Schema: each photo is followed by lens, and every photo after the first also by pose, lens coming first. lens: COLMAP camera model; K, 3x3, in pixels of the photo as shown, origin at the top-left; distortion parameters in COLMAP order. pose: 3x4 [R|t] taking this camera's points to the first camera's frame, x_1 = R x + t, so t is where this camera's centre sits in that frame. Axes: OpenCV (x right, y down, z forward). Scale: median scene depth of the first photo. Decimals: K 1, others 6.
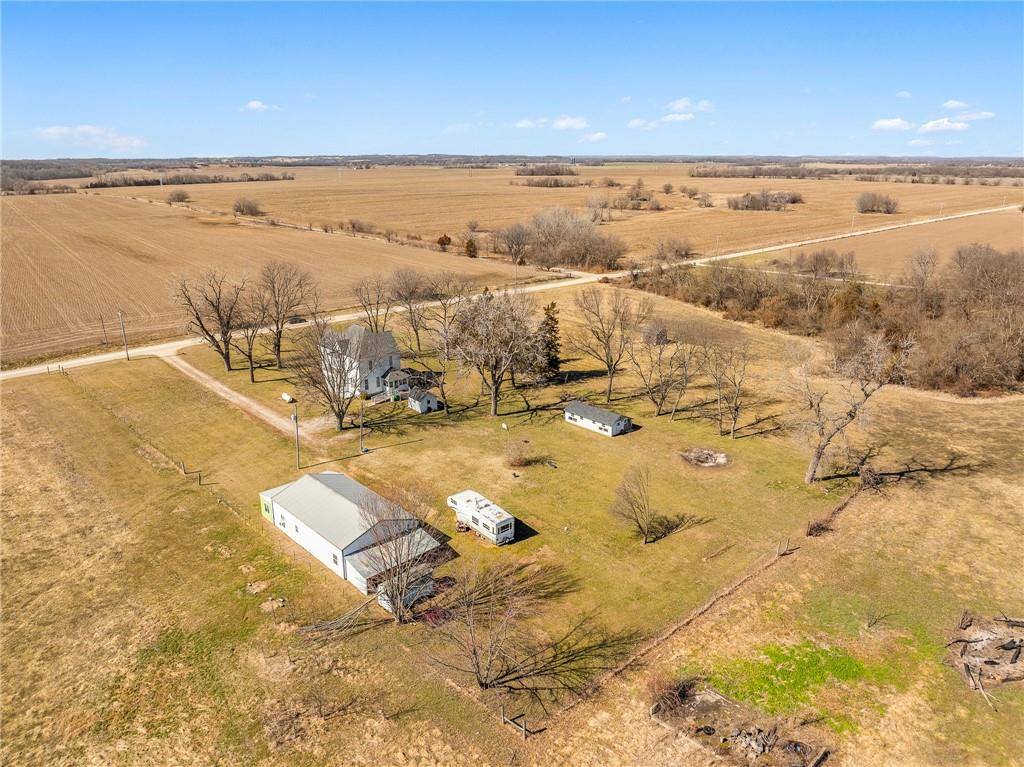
lens RADIAL K [[708.2, 0, 512.0], [0, 708.2, 383.5], [0, 0, 1]] dist [-0.041913, 0.008456]
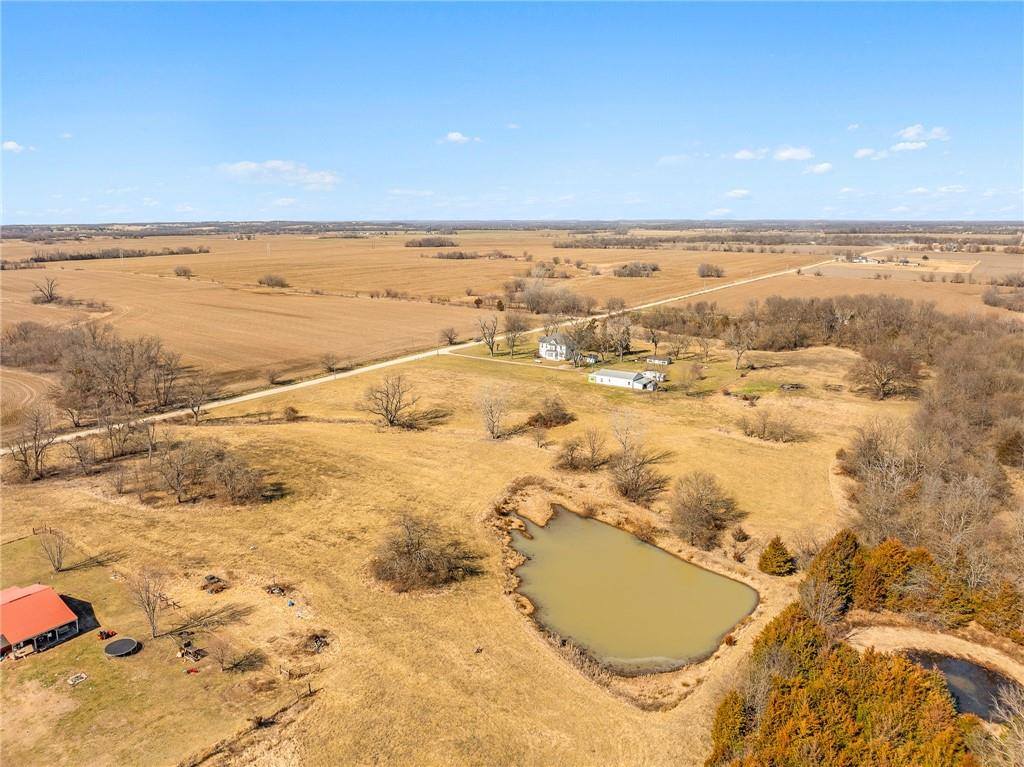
lens RADIAL K [[708.2, 0, 512.0], [0, 708.2, 383.5], [0, 0, 1]] dist [-0.041913, 0.008456]
pose [[0.973729, -0.047854, 0.222627, -0.957804], [0.066610, 0.994764, -0.077515, 0.284296], [-0.217751, 0.090307, 0.971817, -1.414018]]
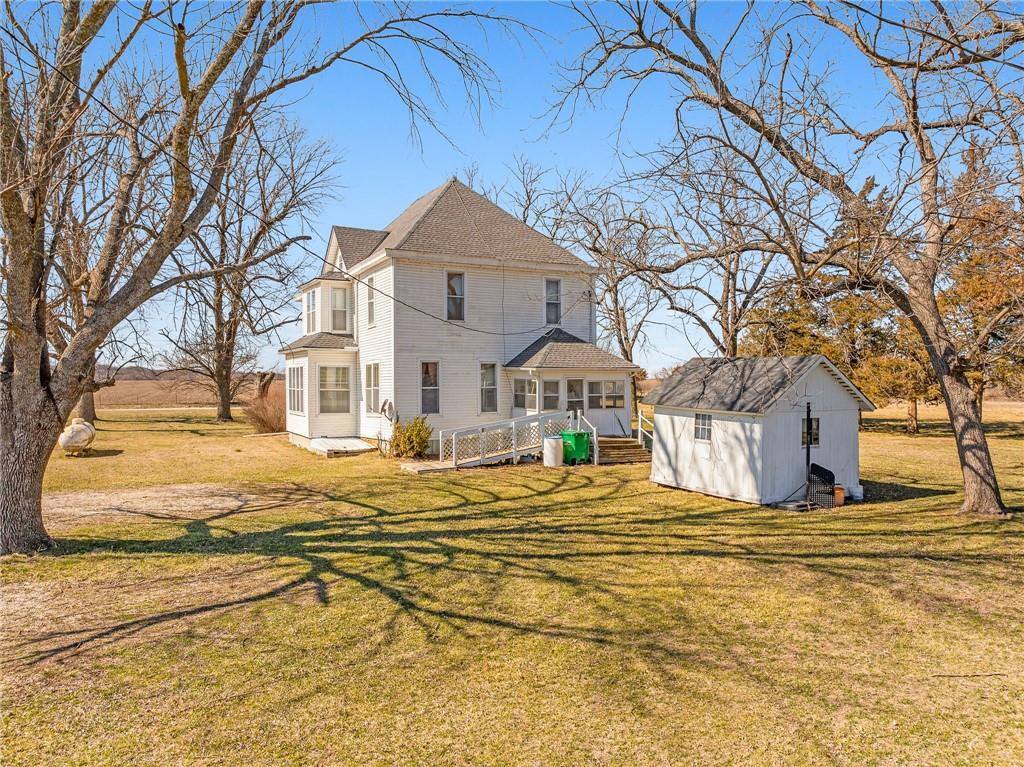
lens RADIAL K [[708.2, 0, 512.0], [0, 708.2, 383.5], [0, 0, 1]] dist [-0.041913, 0.008456]
pose [[0.973336, -0.003262, -0.229362, -0.134491], [-0.067307, 0.951824, -0.299167, 0.058420], [0.219288, 0.306627, 0.926225, 0.806005]]
